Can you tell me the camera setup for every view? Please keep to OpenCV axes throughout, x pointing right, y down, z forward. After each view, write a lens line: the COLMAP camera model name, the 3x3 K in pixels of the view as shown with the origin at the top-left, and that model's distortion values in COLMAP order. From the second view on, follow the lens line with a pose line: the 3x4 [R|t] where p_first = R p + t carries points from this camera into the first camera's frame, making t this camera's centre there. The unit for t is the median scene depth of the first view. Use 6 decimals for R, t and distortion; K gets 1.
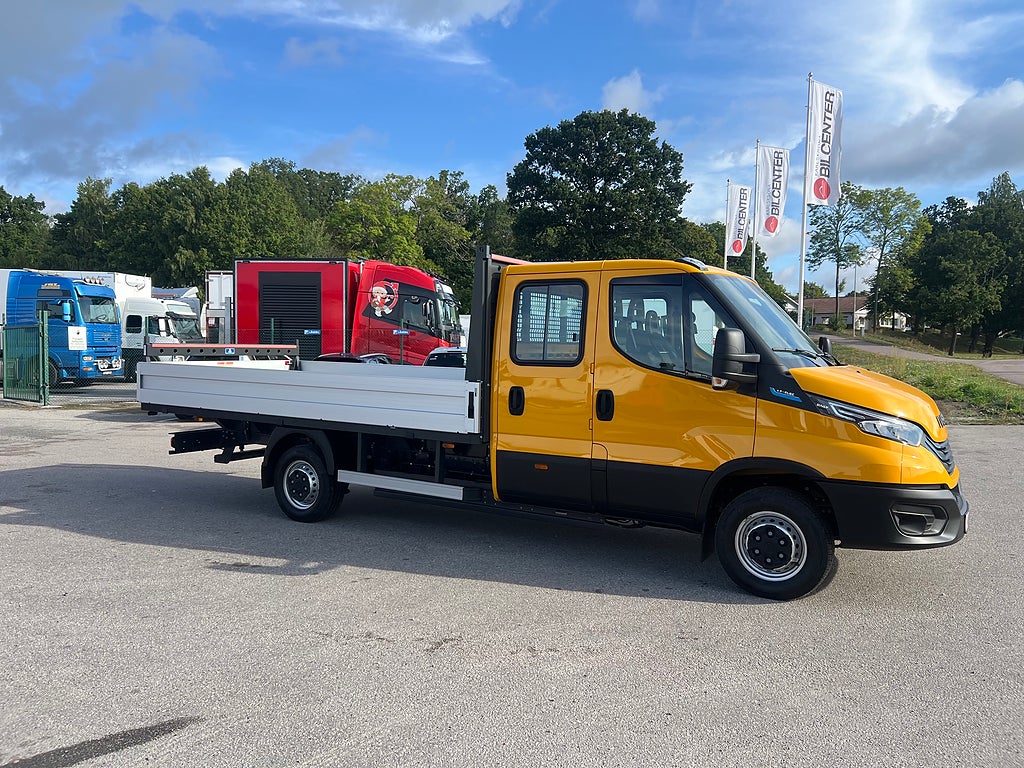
lens RADIAL K [[760.7, 0, 507.0], [0, 760.7, 385.5], [0, 0, 1]] dist [0.074253, -0.089301]
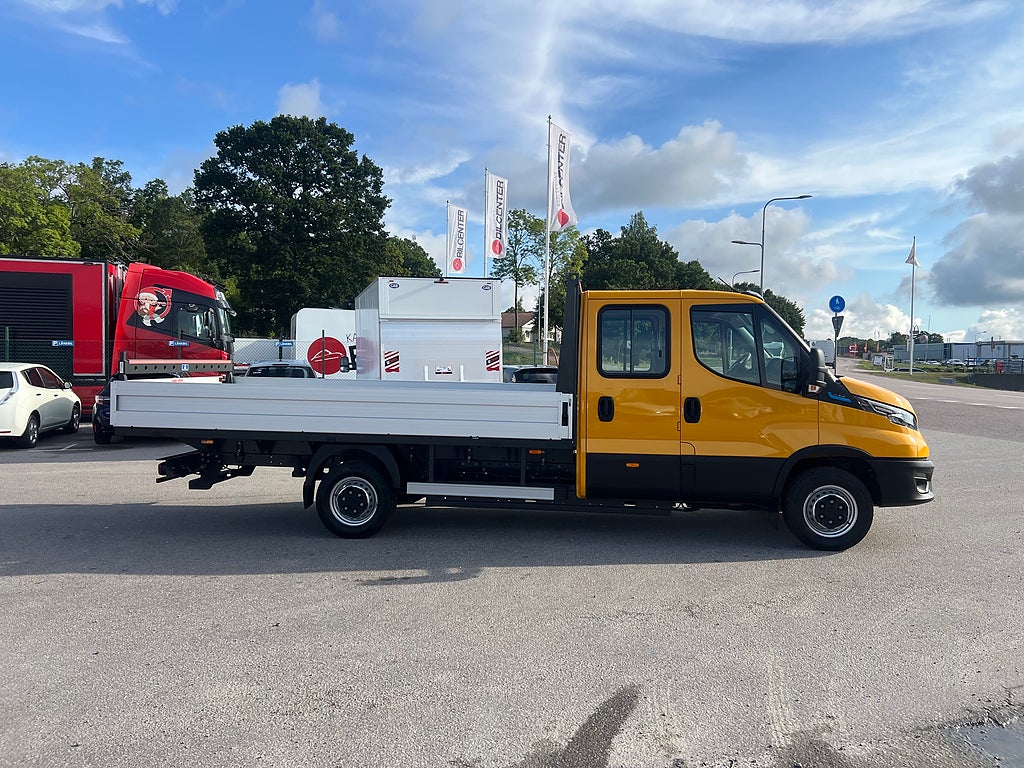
lens RADIAL K [[768.1, 0, 504.7], [0, 768.1, 386.3], [0, 0, 1]] dist [0.062350, -0.070423]
pose [[0.911618, -0.018898, 0.410605, -0.161775], [0.024429, 0.999668, -0.008228, -0.002190], [-0.410313, 0.017531, 0.911776, 0.001189]]
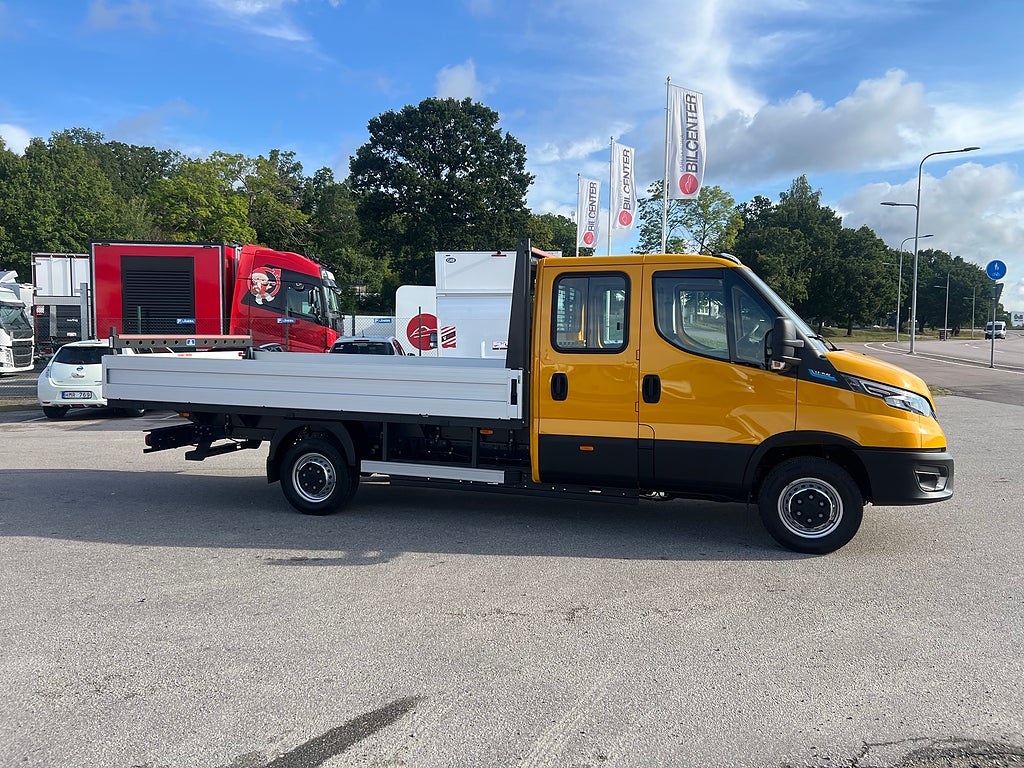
lens RADIAL K [[764.4, 0, 506.4], [0, 764.4, 385.2], [0, 0, 1]] dist [0.073655, -0.087956]
pose [[0.976324, -0.022097, 0.215181, -0.077019], [0.018894, 0.999678, 0.016931, -0.000329], [-0.215486, -0.012464, 0.976427, -0.004928]]
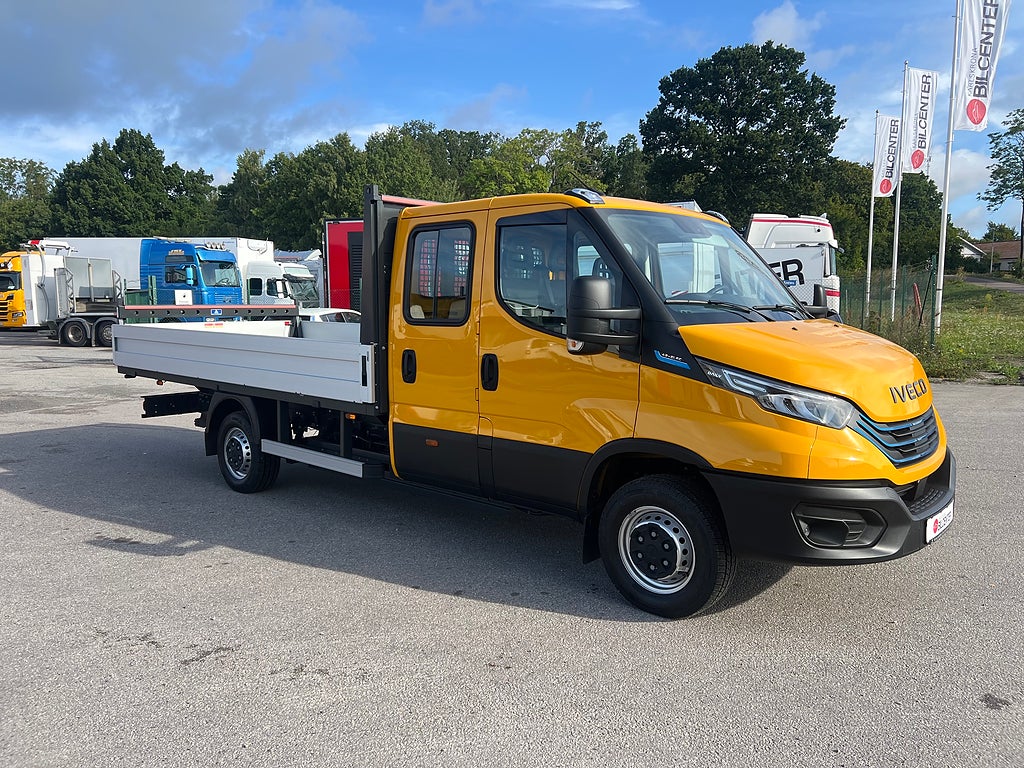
lens RADIAL K [[762.3, 0, 512.0], [0, 762.3, 384.0], [0, 0, 1]] dist [0.032227, -0.006250]
pose [[0.982384, 0.003948, -0.186830, 0.077712], [0.006169, 0.998547, 0.053537, -0.001369], [0.186770, -0.053747, 0.980932, 0.046047]]
